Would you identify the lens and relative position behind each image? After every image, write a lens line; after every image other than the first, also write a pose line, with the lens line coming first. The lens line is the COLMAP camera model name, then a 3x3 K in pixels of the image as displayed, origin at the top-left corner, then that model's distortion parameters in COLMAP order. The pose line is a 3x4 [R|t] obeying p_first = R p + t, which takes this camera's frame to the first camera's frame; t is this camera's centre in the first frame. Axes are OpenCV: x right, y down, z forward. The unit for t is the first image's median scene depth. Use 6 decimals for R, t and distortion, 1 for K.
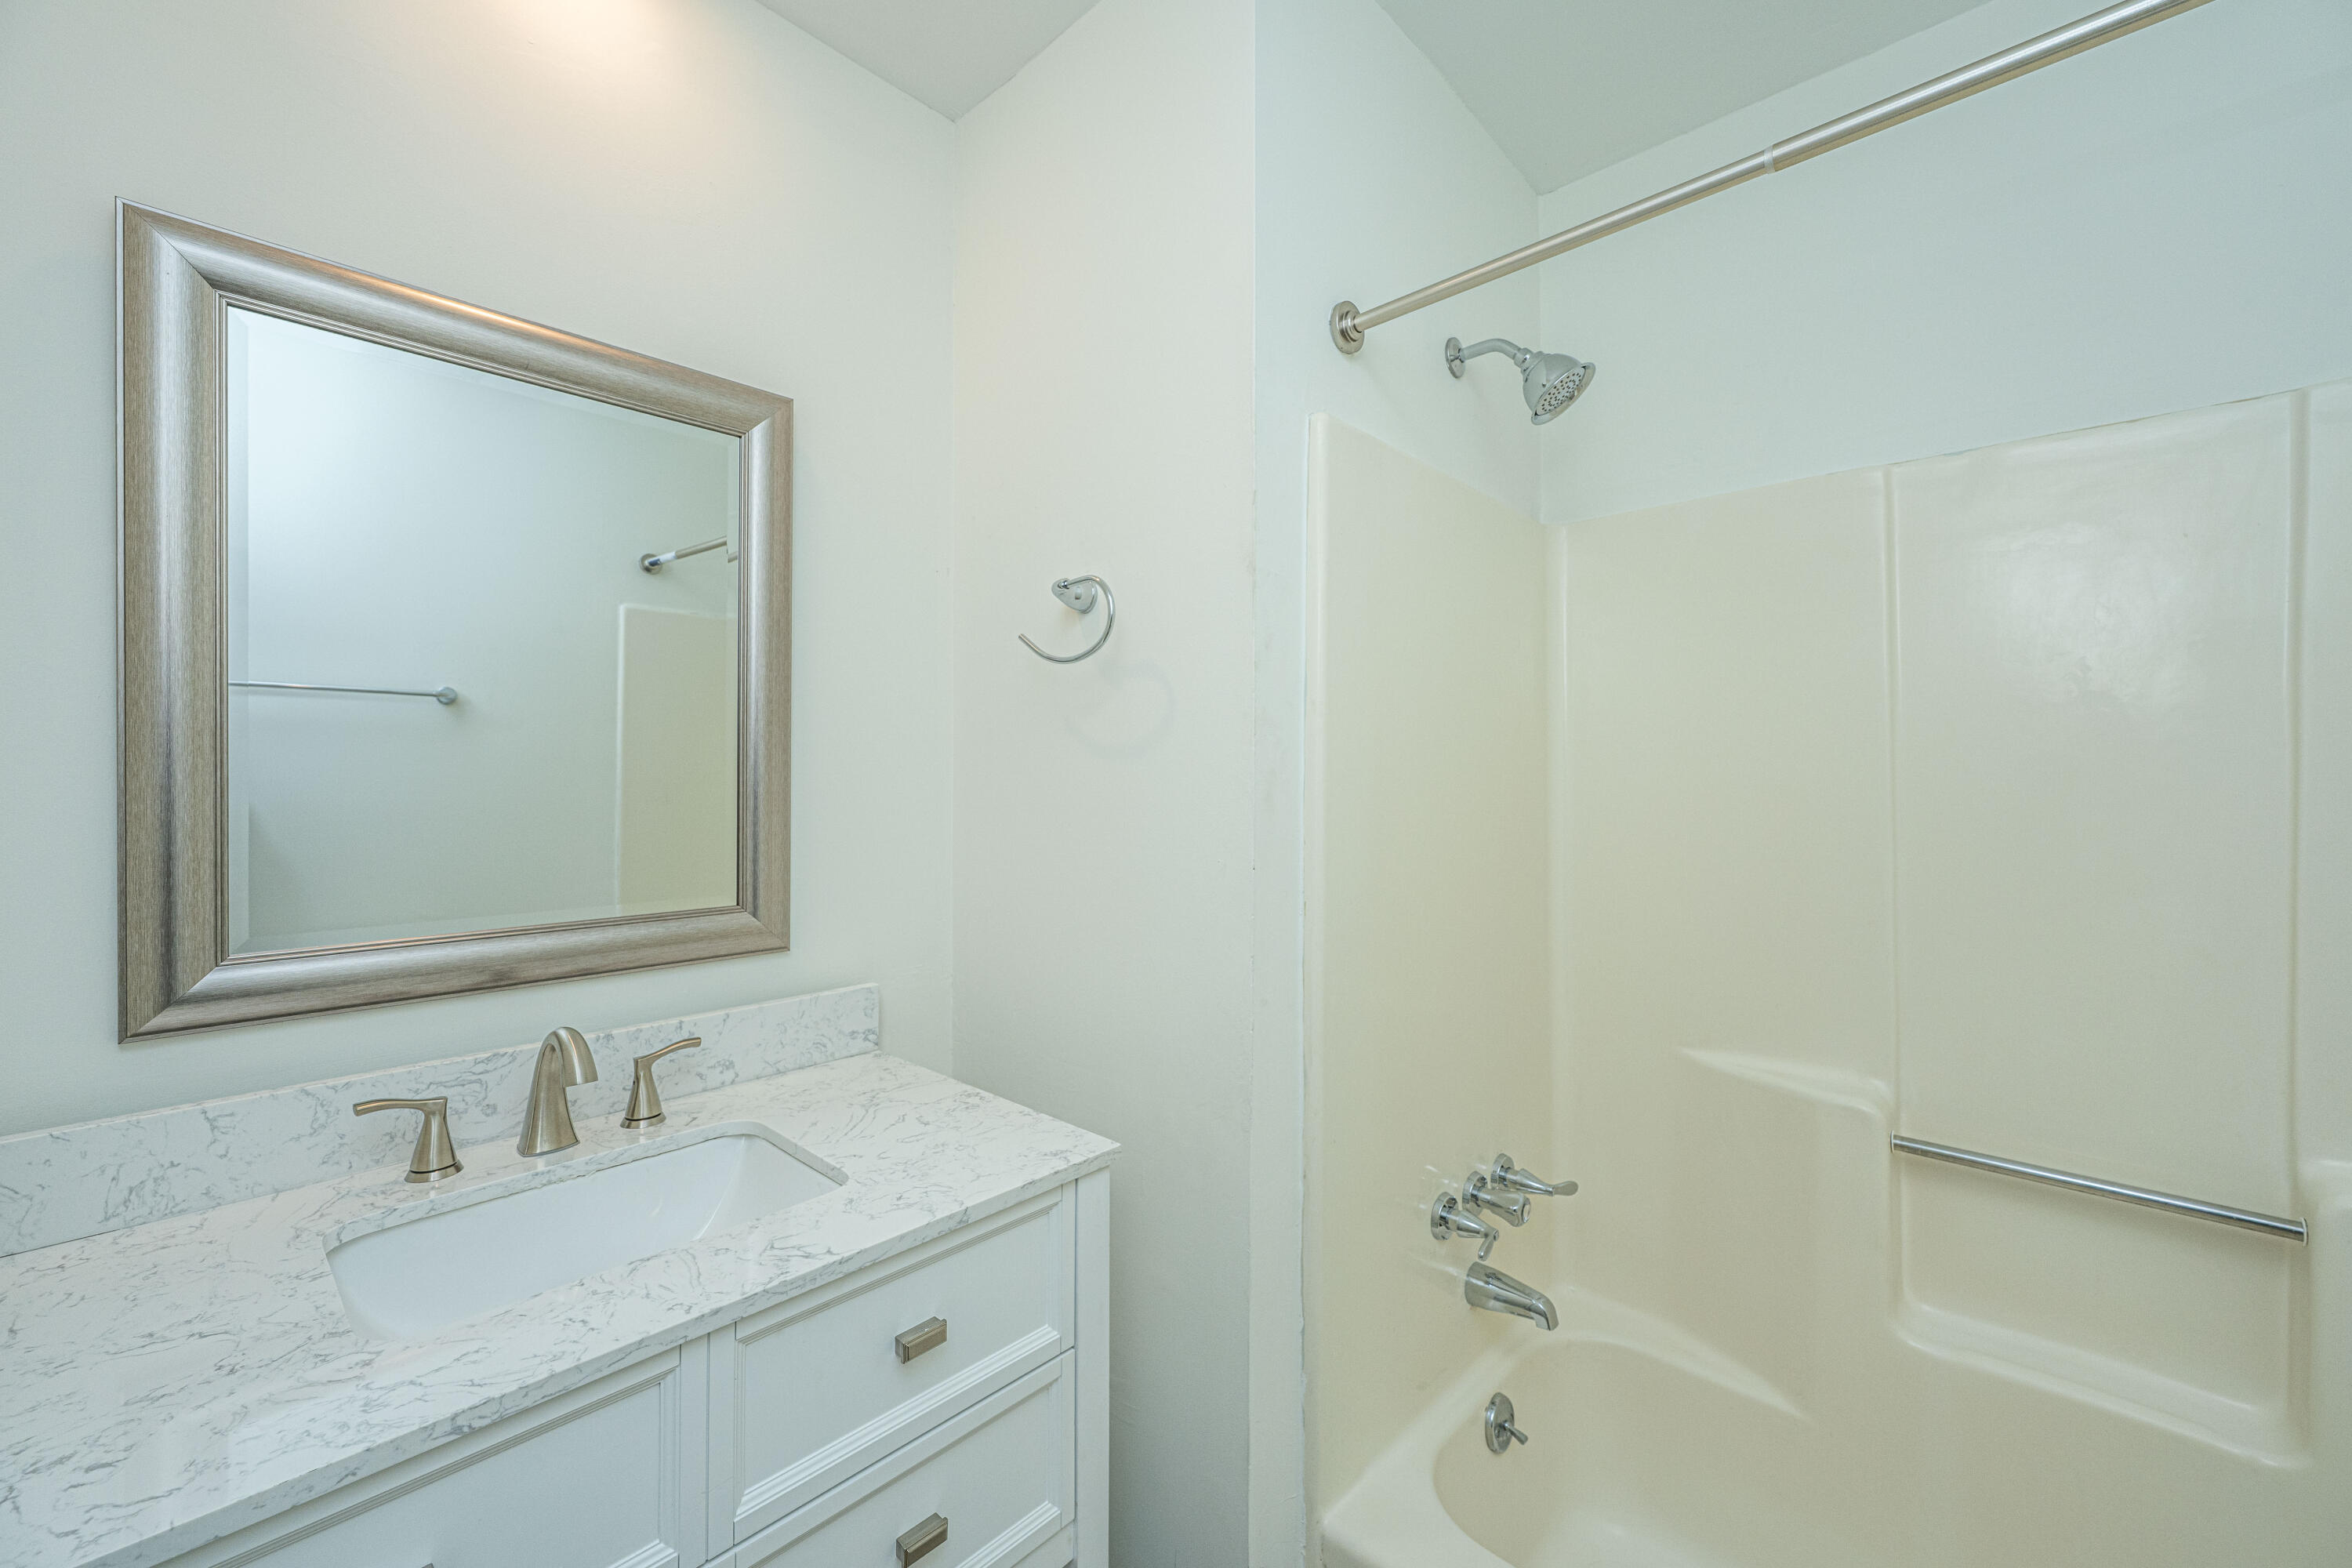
lens RADIAL K [[953.4, 0, 1172.8], [0, 953.4, 782.5], [0, 0, 1]] dist [0.002223, 0.000371]
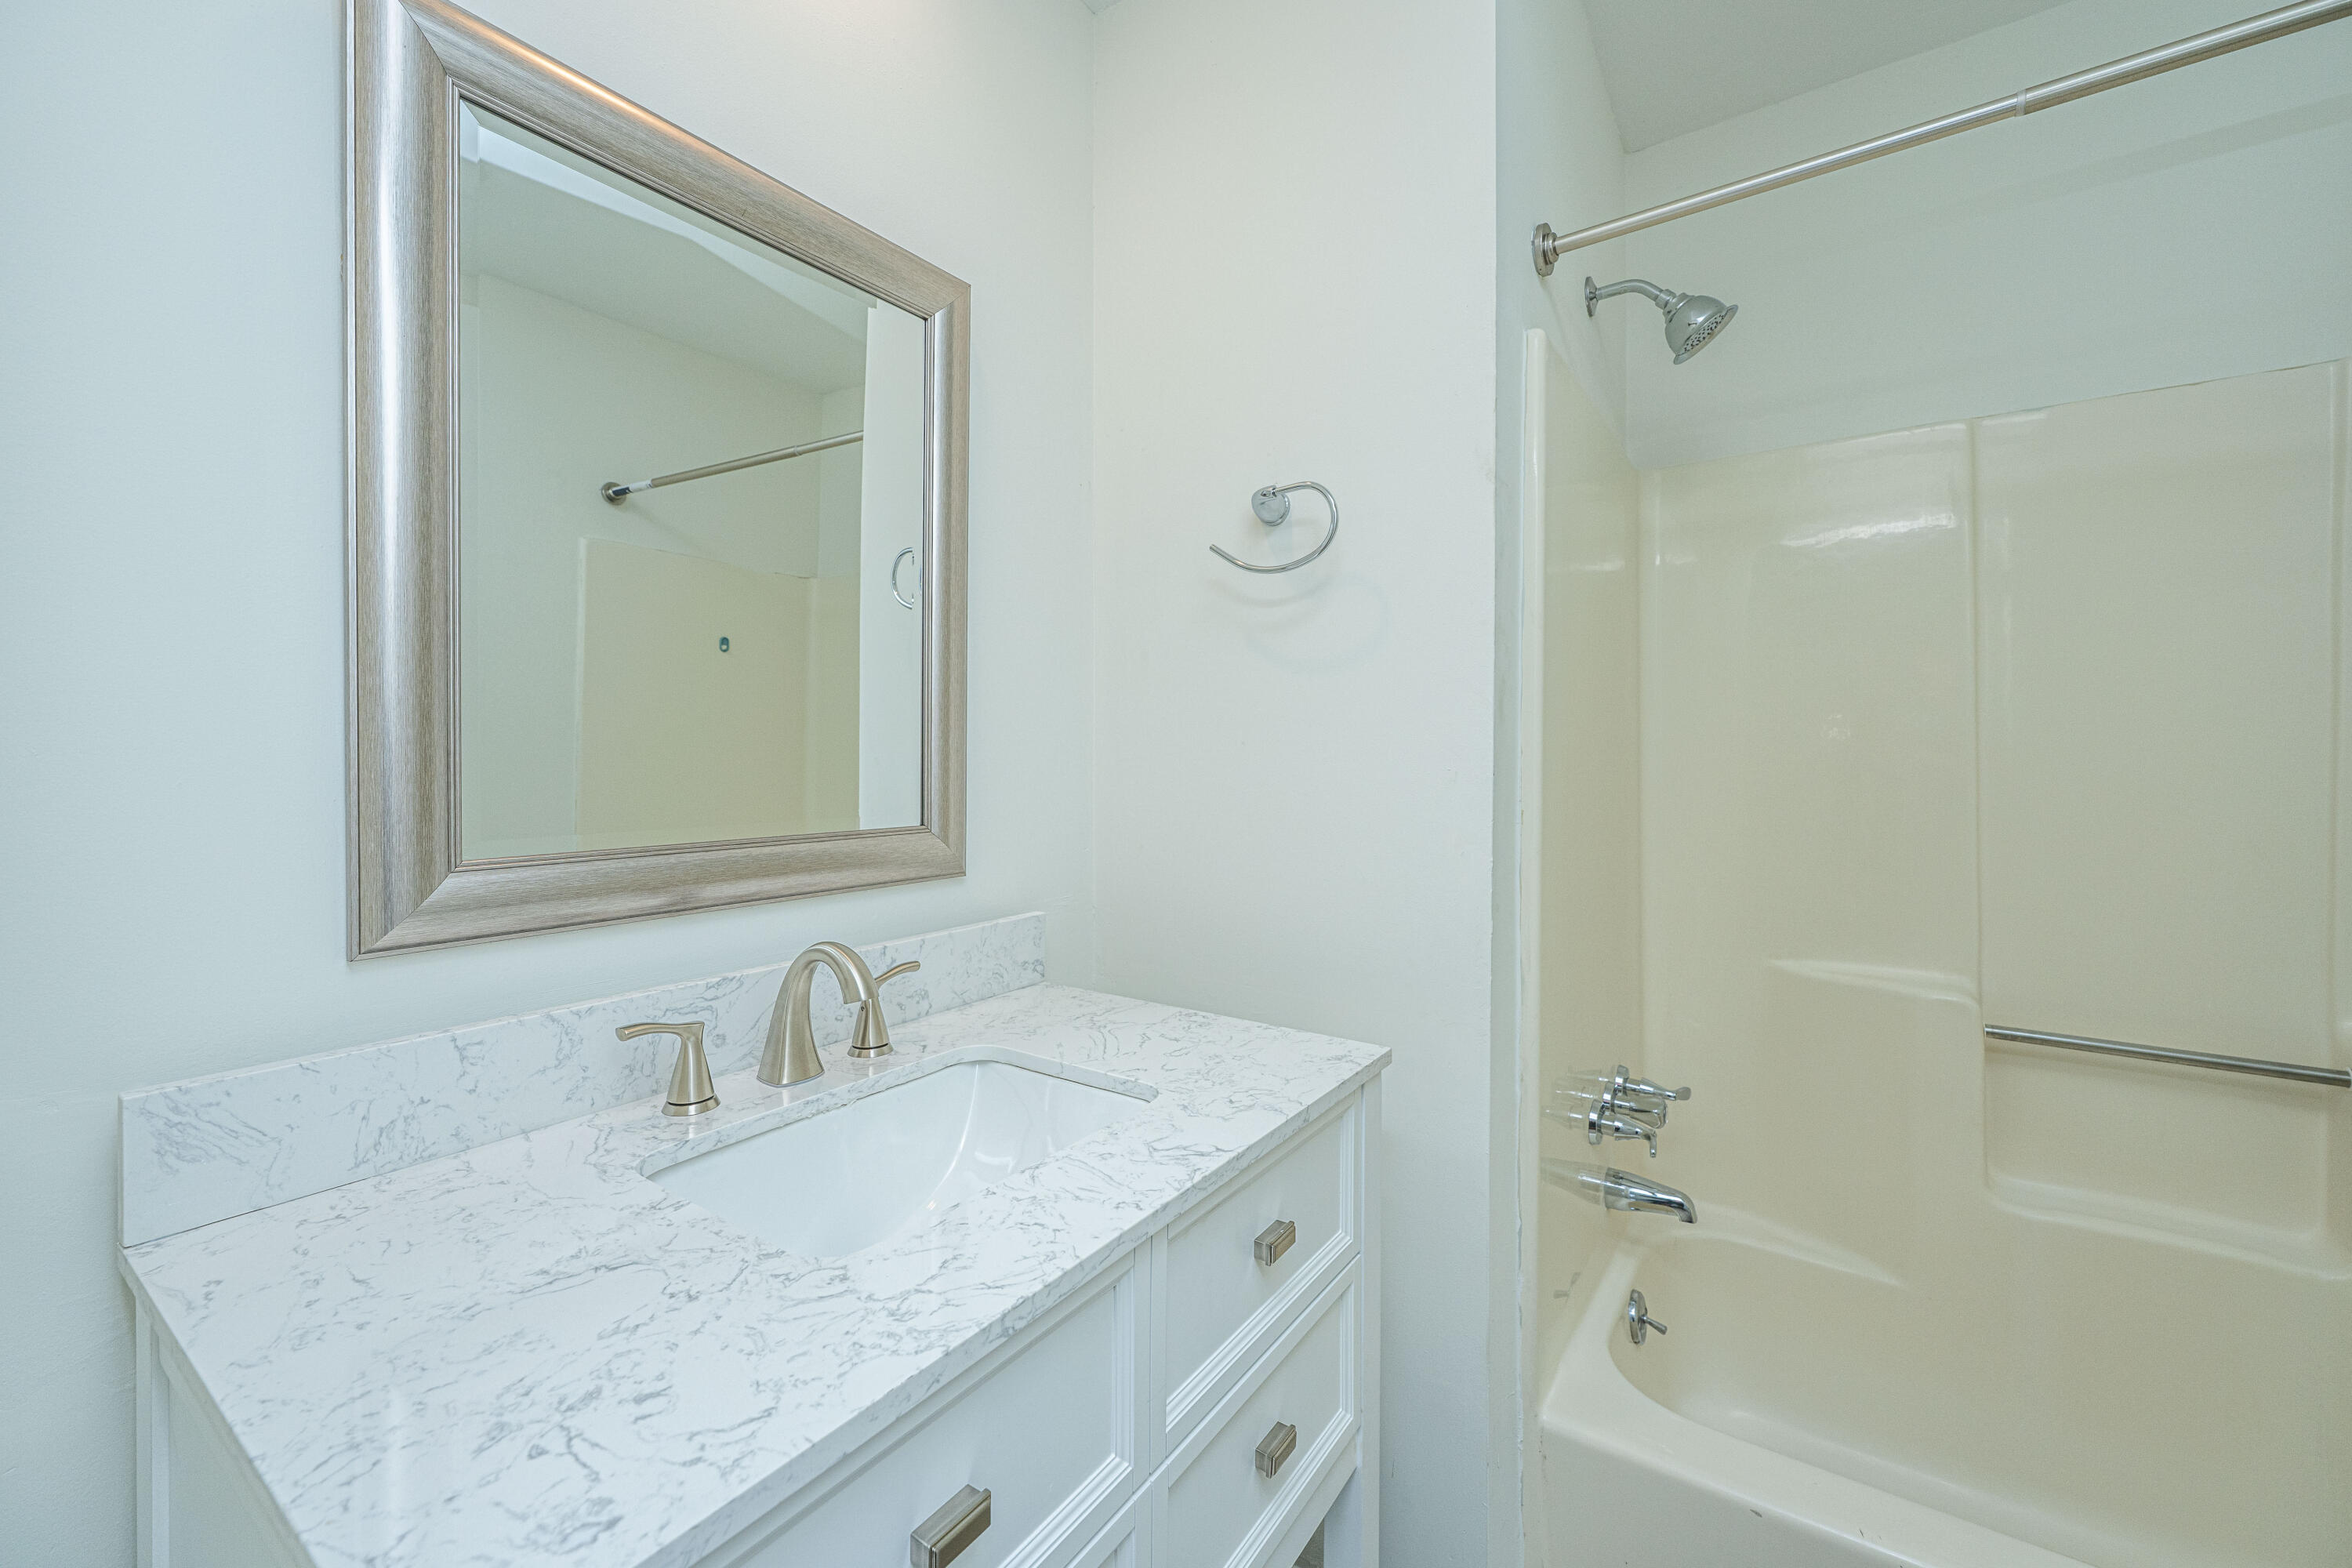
lens RADIAL K [[953.4, 0, 1158.2], [0, 953.4, 774.7], [0, 0, 1]] dist [0.002223, 0.000371]
pose [[0.989288, -0.002398, 0.145957, -0.379346], [0.001256, 0.999968, 0.007914, 0.075285], [-0.145971, -0.007646, 0.989259, 0.049056]]
